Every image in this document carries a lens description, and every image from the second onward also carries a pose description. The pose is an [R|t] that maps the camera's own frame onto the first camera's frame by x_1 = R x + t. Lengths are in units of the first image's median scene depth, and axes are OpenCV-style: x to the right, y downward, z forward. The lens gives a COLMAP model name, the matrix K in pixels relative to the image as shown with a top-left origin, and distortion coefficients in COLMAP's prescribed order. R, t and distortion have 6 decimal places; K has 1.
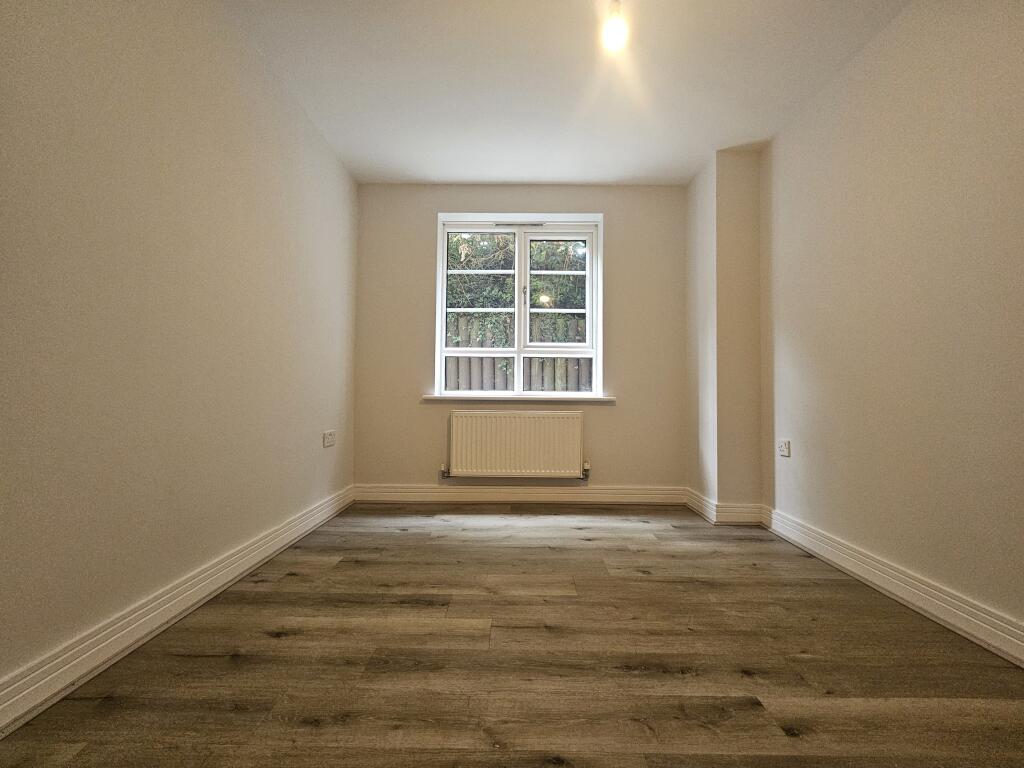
lens RADIAL K [[423.8, 0, 510.4], [0, 423.8, 389.8], [0, 0, 1]] dist [0.003425, -0.000076]
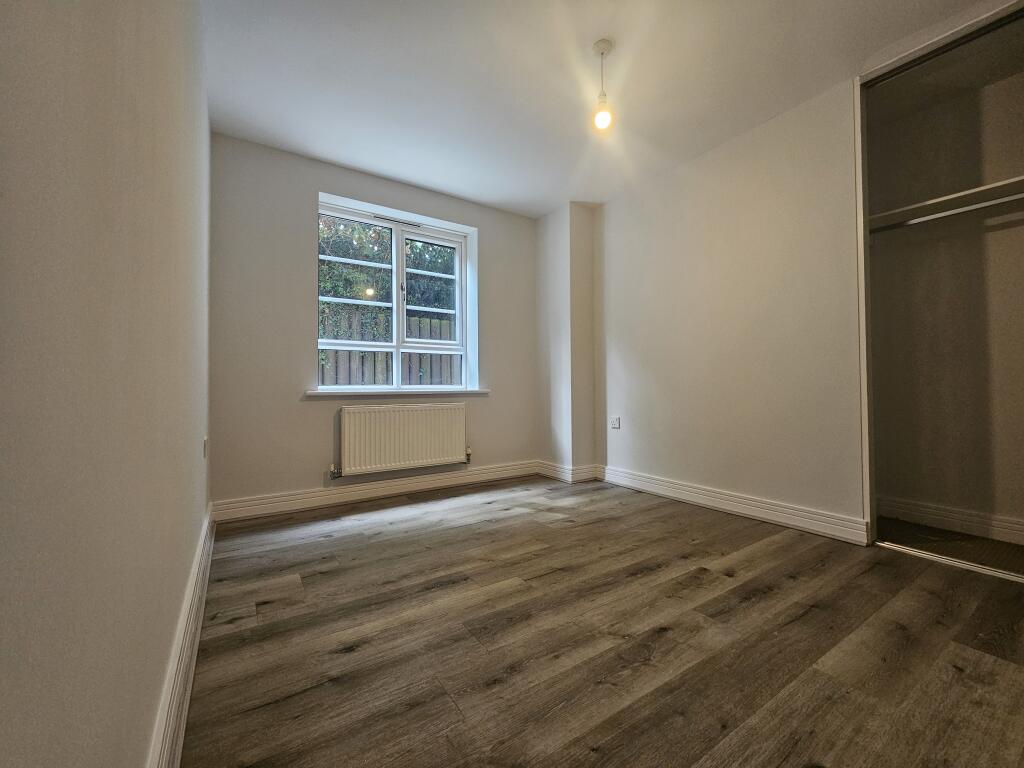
lens RADIAL K [[423.8, 0, 492.8], [0, 423.8, 385.4], [0, 0, 1]] dist [0.003425, -0.000076]
pose [[0.832276, -0.010828, 0.554256, -0.491976], [0.011619, 0.999930, 0.002087, 0.005857], [-0.554240, 0.004703, 0.832344, 0.039234]]
